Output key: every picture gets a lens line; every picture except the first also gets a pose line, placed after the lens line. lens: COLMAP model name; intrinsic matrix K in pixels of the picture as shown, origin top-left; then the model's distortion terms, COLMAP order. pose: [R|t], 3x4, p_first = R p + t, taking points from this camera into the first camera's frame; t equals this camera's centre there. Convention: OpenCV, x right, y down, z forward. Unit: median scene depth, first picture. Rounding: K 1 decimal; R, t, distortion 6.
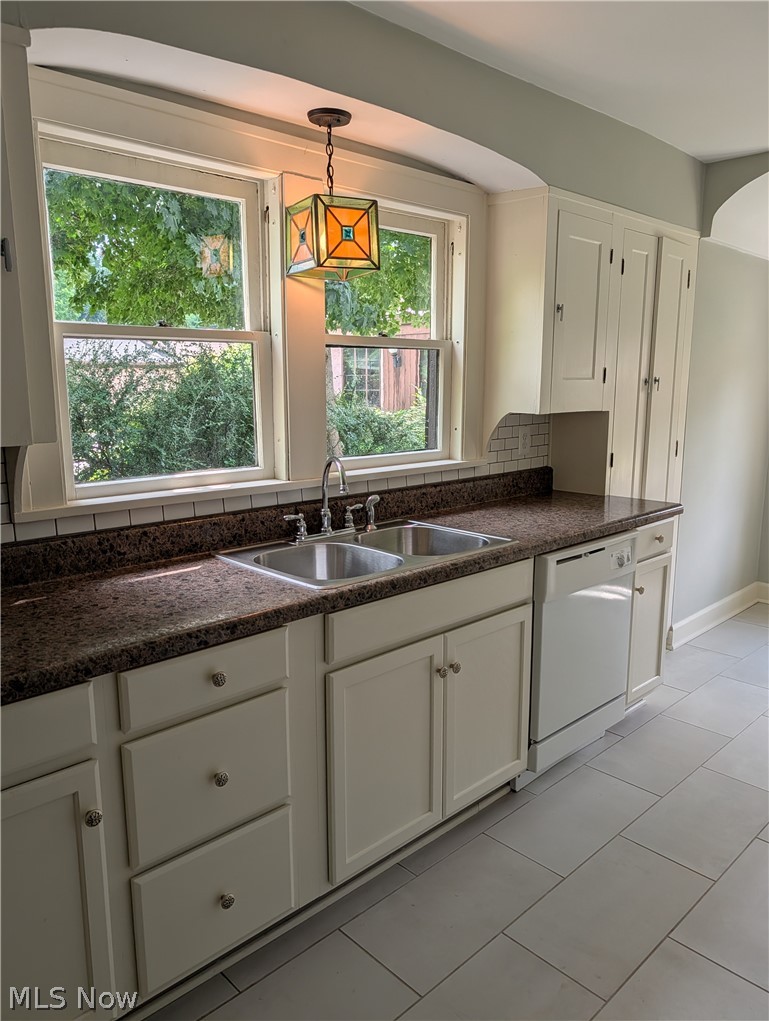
lens RADIAL K [[728.4, 0, 368.9], [0, 728.4, 514.2], [0, 0, 1]] dist [-0.001667, 0.000994]
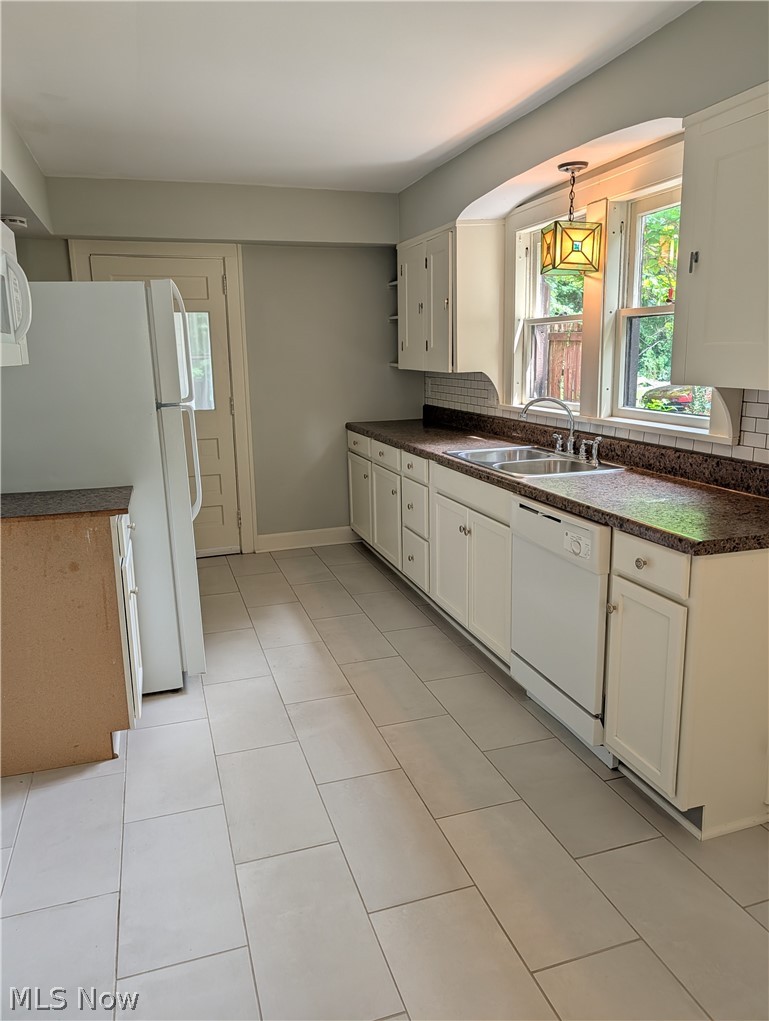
lens RADIAL K [[730.1, 0, 384.5], [0, 730.1, 510.5], [0, 0, 1]] dist [0.000984, 0.003205]
pose [[-0.421949, 0.202857, -0.883634, 1.126248], [-0.148090, 0.946135, 0.287920, -0.185437], [0.894443, 0.252345, -0.369179, 1.016109]]
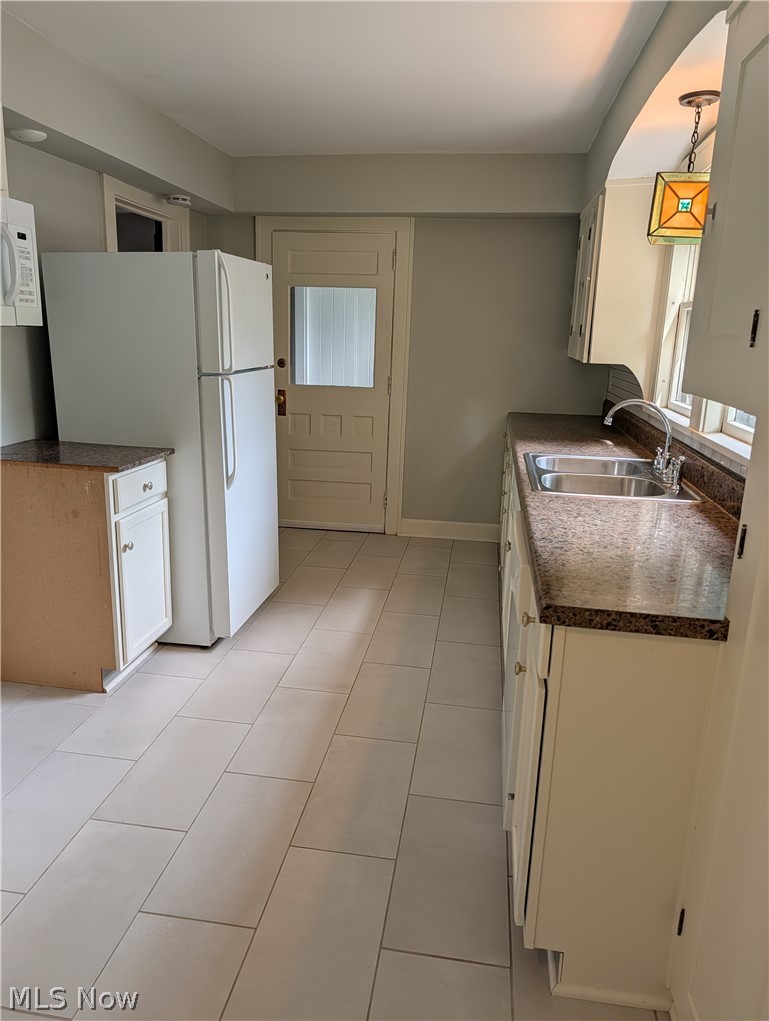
lens RADIAL K [[724.3, 0, 373.1], [0, 724.3, 523.6], [0, 0, 1]] dist [0.038665, -0.054685]
pose [[-0.792500, 0.135774, -0.594567, 0.782637], [-0.138071, 0.909648, 0.391760, -0.234789], [0.594037, 0.392563, -0.702150, 1.295019]]
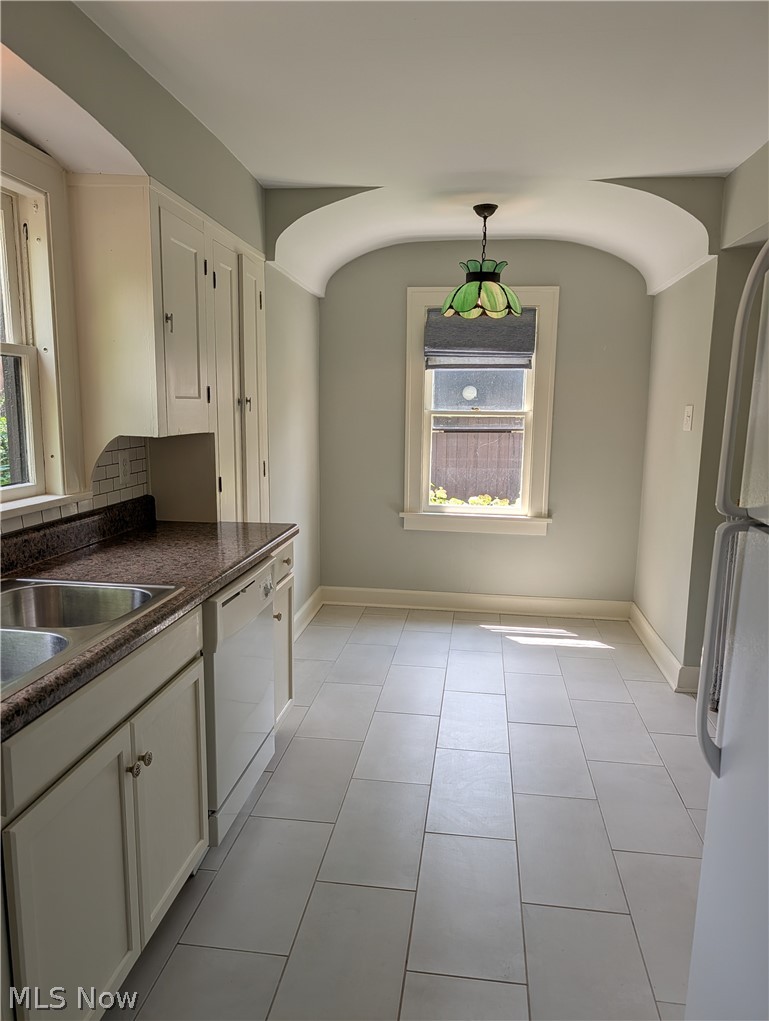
lens RADIAL K [[724.3, 0, 373.1], [0, 724.3, 523.6], [0, 0, 1]] dist [0.038665, -0.054685]
pose [[0.775877, -0.089815, 0.624458, -0.117617], [0.096335, 0.995073, 0.023427, -0.028717], [-0.623486, 0.041981, 0.780707, 0.155130]]
